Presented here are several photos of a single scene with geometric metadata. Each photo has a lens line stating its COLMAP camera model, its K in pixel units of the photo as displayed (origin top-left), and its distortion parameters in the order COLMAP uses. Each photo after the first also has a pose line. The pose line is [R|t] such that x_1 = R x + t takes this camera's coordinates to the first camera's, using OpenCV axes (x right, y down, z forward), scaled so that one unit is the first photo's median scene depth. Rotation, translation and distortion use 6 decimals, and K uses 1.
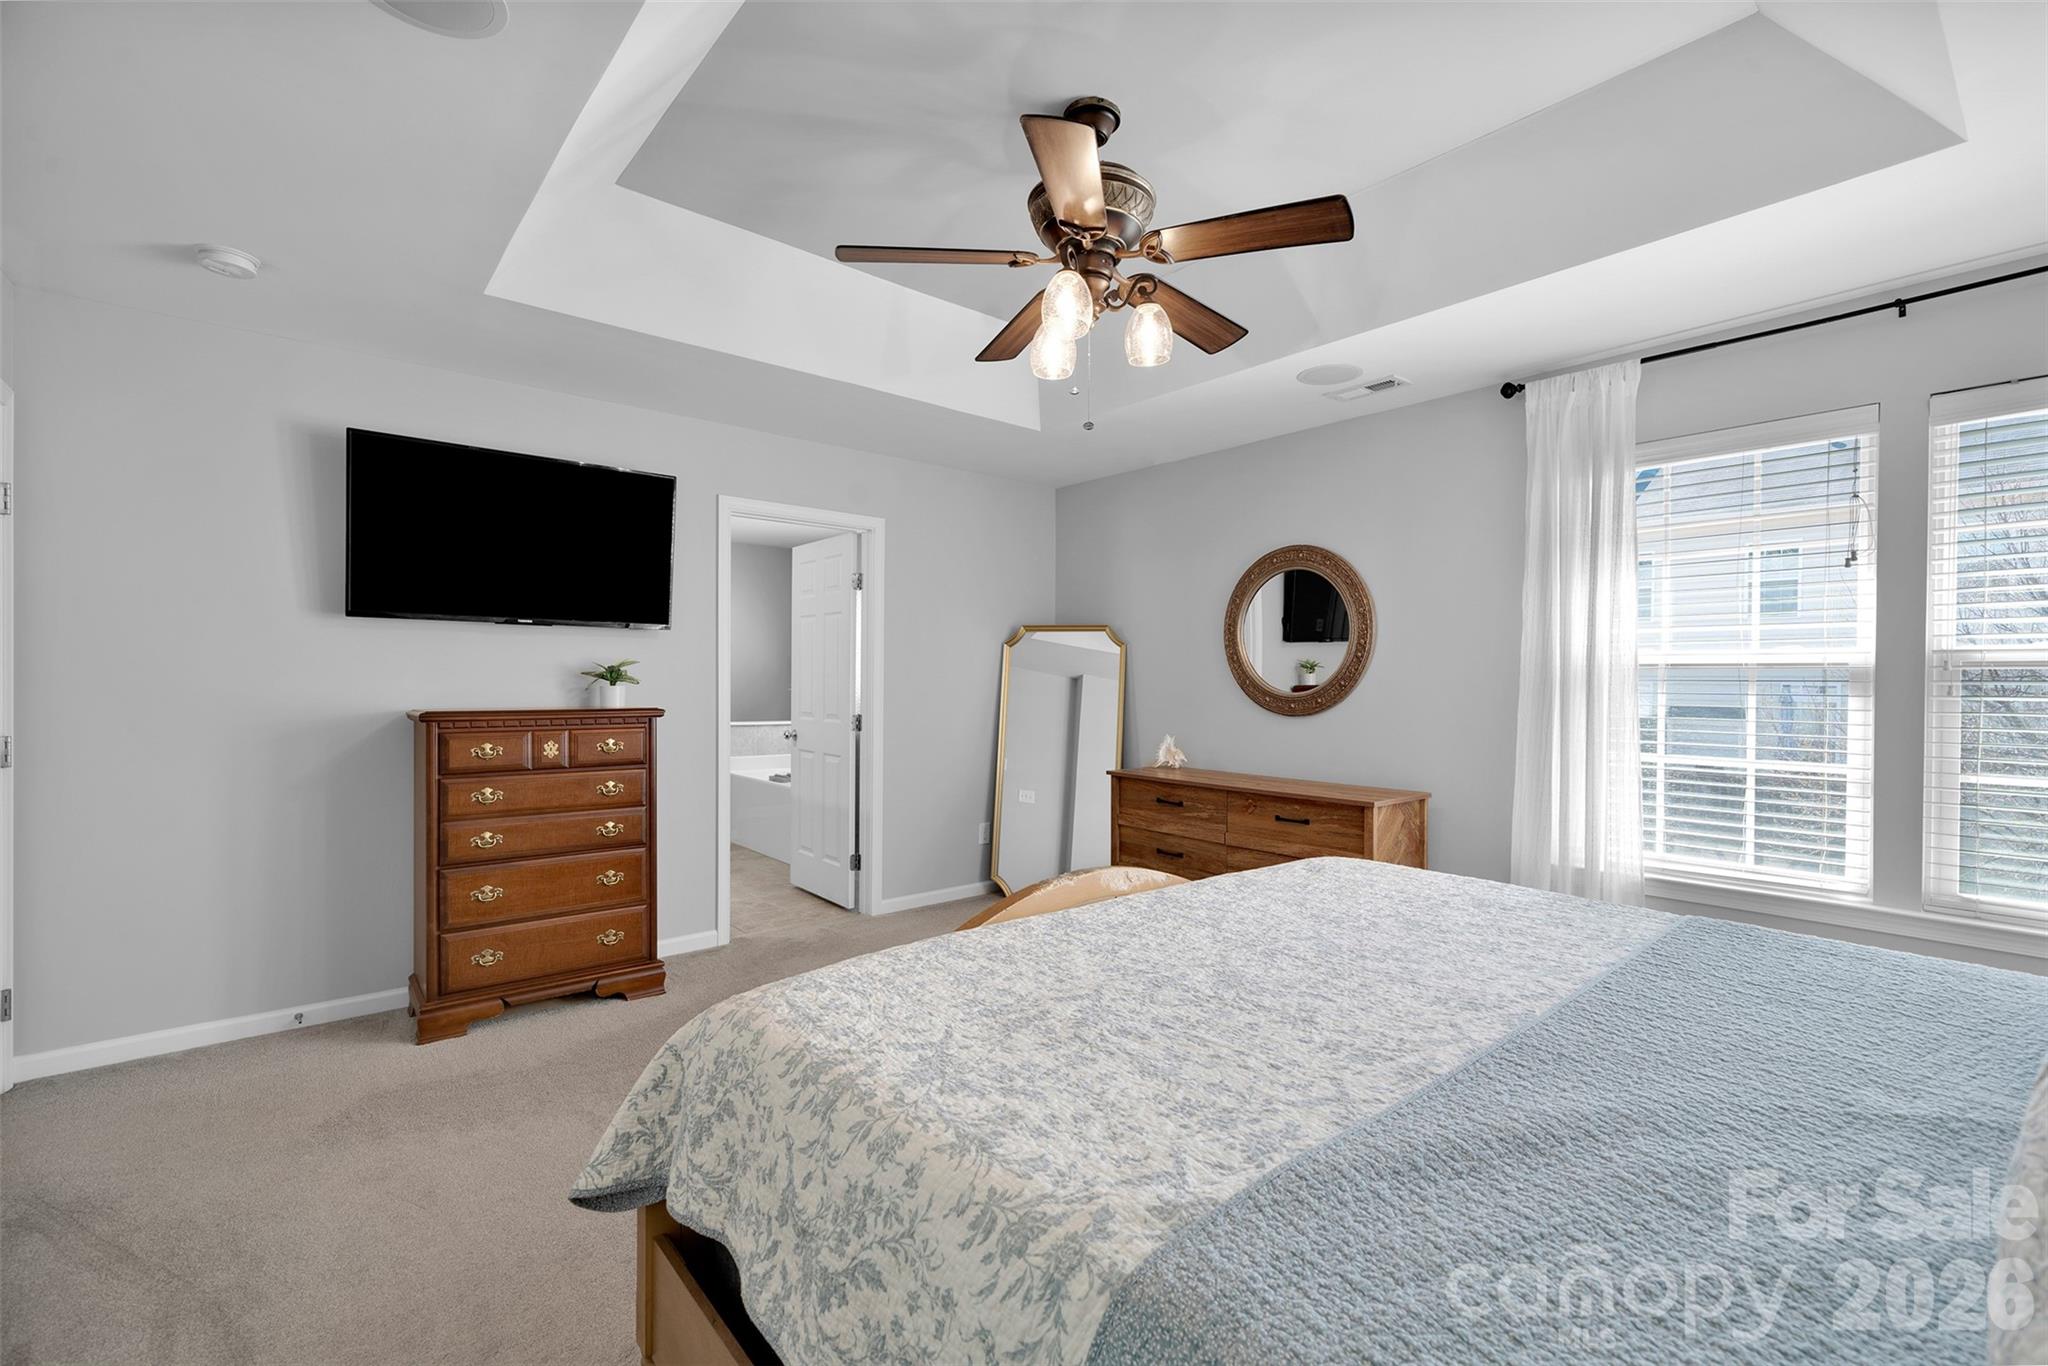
lens RADIAL K [[875.0, 0, 1022.8], [0, 875.0, 676.8], [0, 0, 1]] dist [-0.002001, 0.000190]
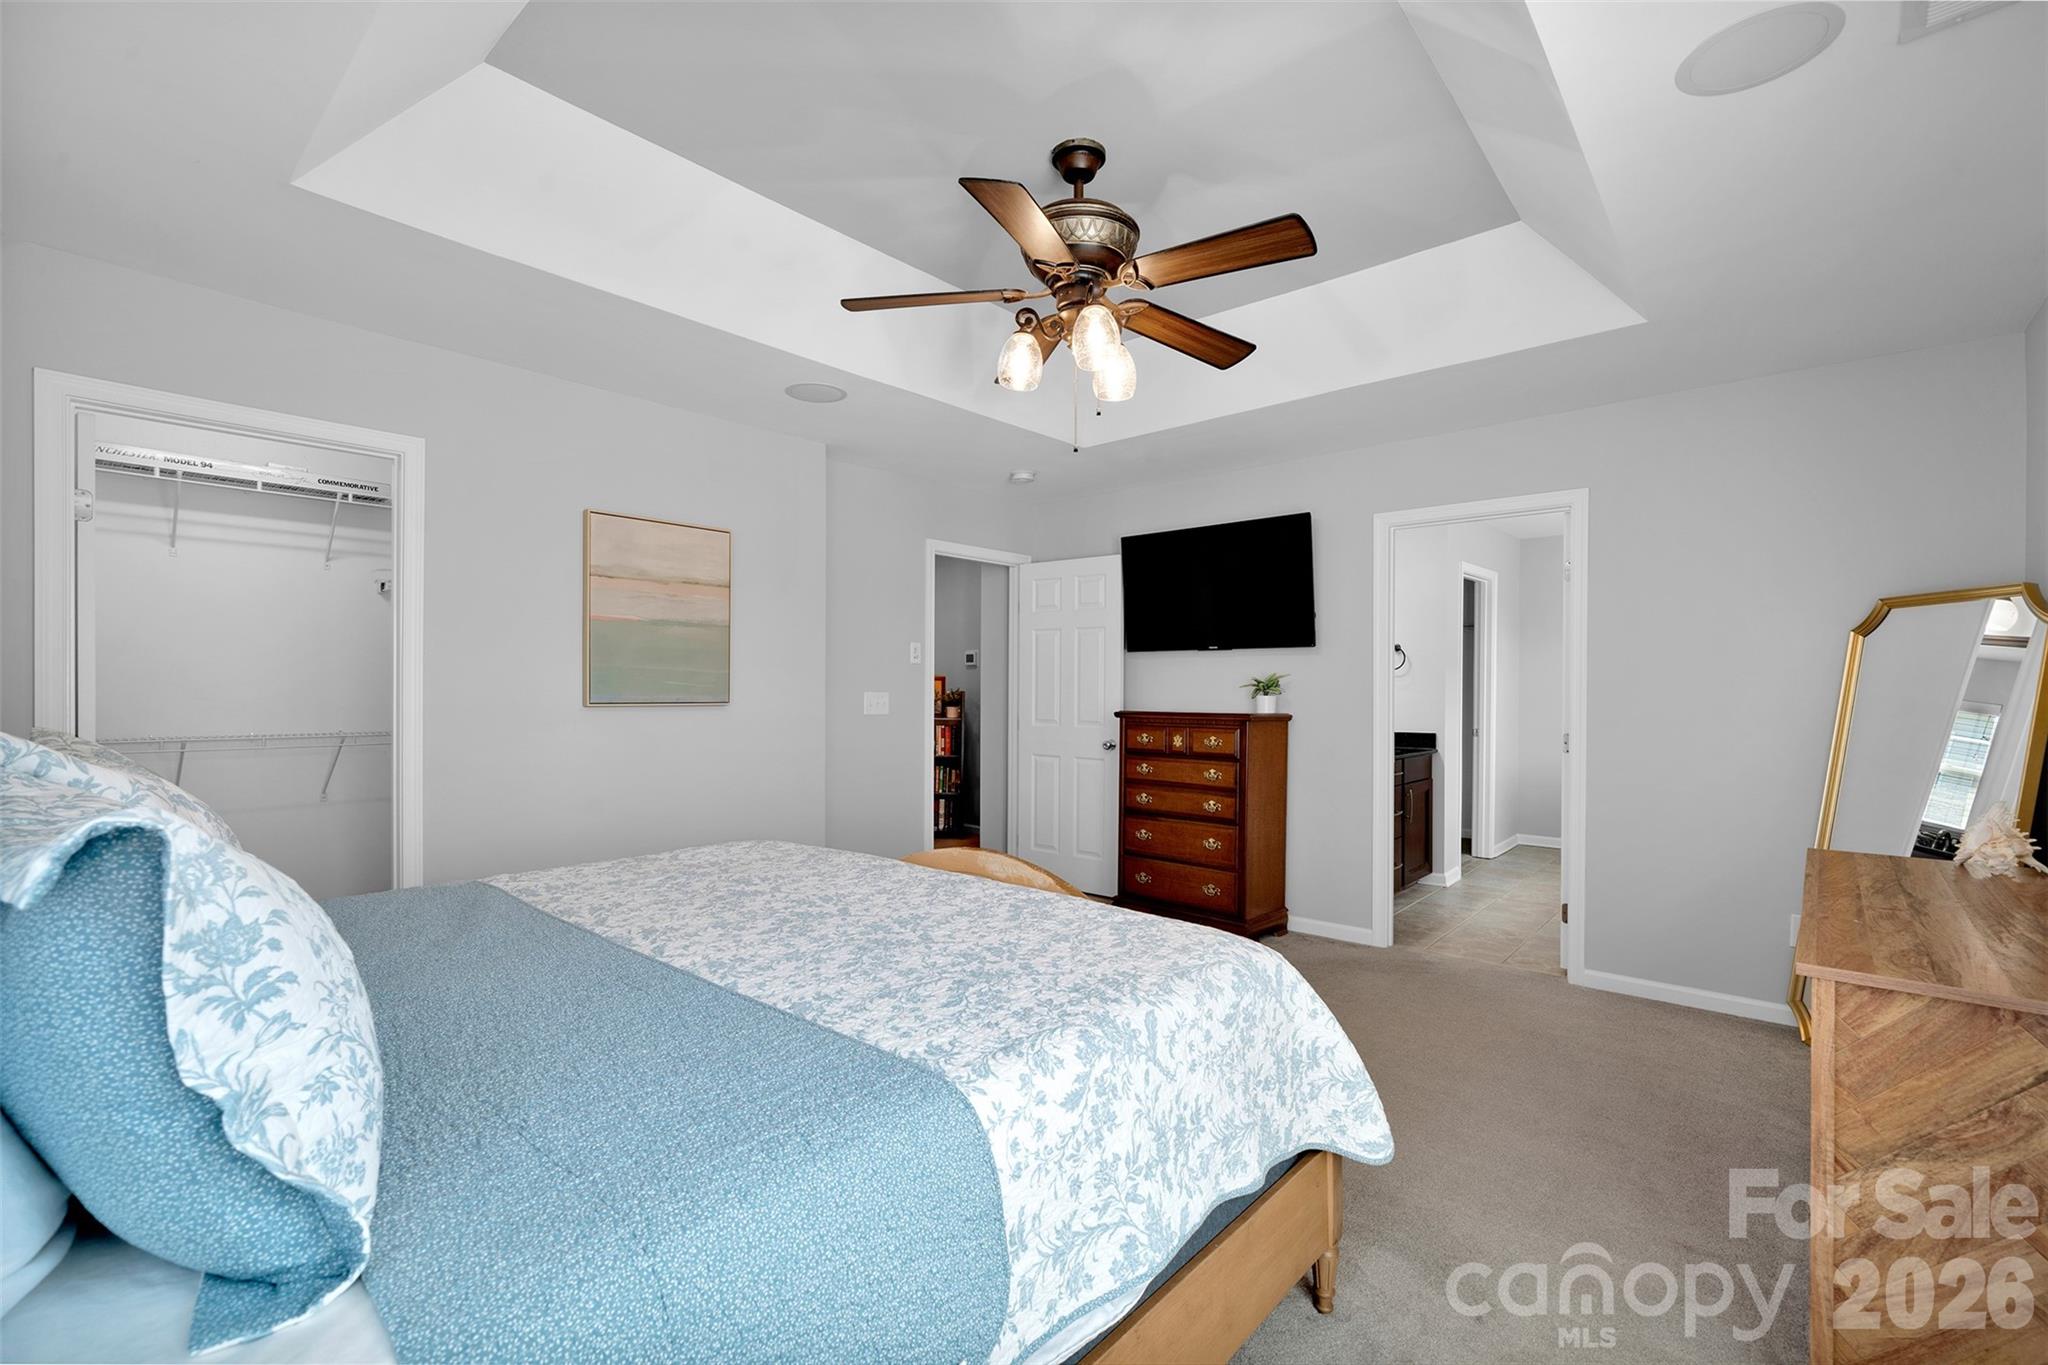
lens RADIAL K [[875.0, 0, 1025.4], [0, 875.0, 688.9], [0, 0, 1]] dist [-0.002001, 0.000190]
pose [[0.150747, -0.002853, -0.988568, 0.760724], [0.001933, 0.999995, -0.002591, 0.002780], [0.988571, -0.001520, 0.150751, 0.527362]]
